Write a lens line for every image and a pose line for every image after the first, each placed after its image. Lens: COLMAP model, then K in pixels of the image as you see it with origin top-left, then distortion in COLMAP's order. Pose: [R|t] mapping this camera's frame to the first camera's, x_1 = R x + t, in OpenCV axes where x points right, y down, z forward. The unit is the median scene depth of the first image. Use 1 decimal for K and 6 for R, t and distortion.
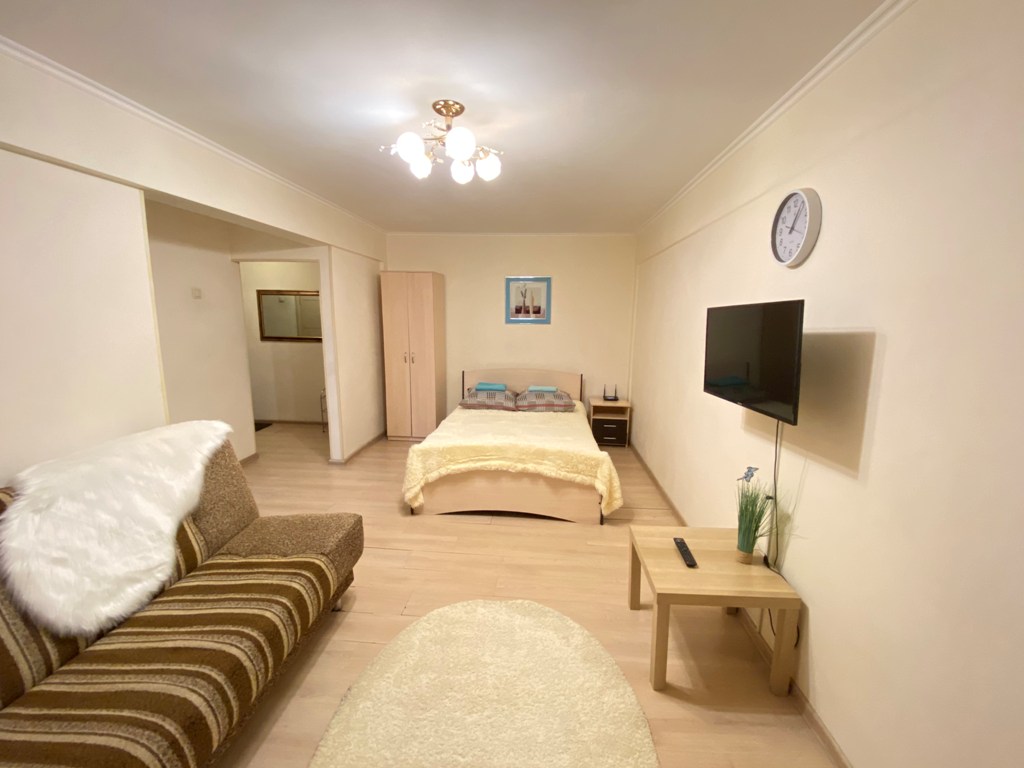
lens RADIAL K [[415.7, 0, 512.0], [0, 415.7, 384.0], [0, 0, 1]] dist [0.058025, -0.045053]
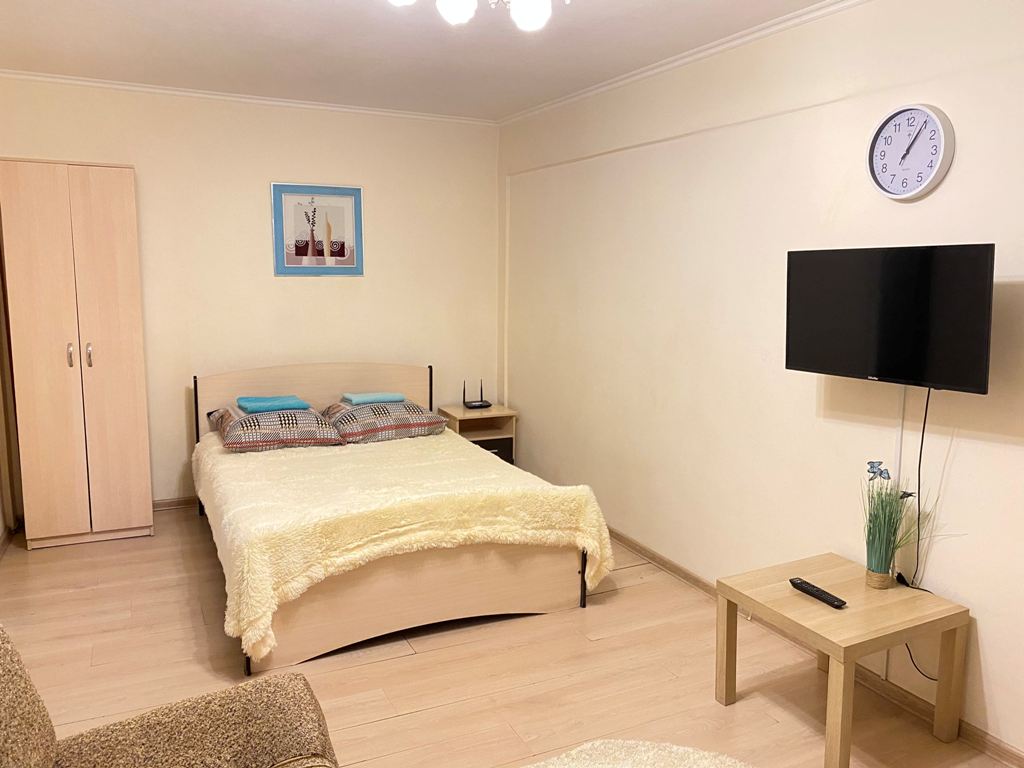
lens RADIAL K [[798.0, 0, 513.3], [0, 798.0, 381.3], [0, 0, 1]] dist [0.059372, -0.070247]
pose [[0.858452, -0.078264, 0.506888, -0.430669], [0.083228, 0.996447, 0.012900, -0.011622], [-0.506097, 0.031114, 0.861915, 0.045490]]
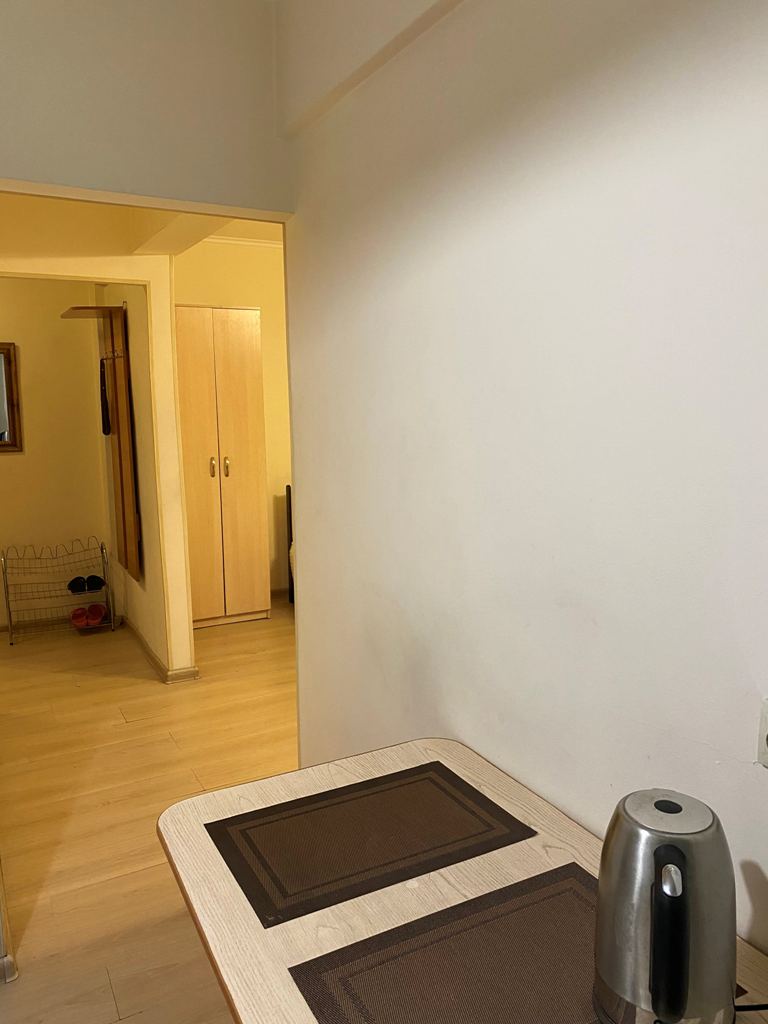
lens RADIAL K [[798.0, 0, 384.0], [0, 798.0, 512.0], [0, 0, 1]] dist [0.059372, -0.070247]
pose [[0.836519, -0.103499, 0.538075, -0.938008], [0.113655, 0.993416, 0.014390, 0.005208], [-0.536021, 0.049117, 0.842774, 0.043723]]
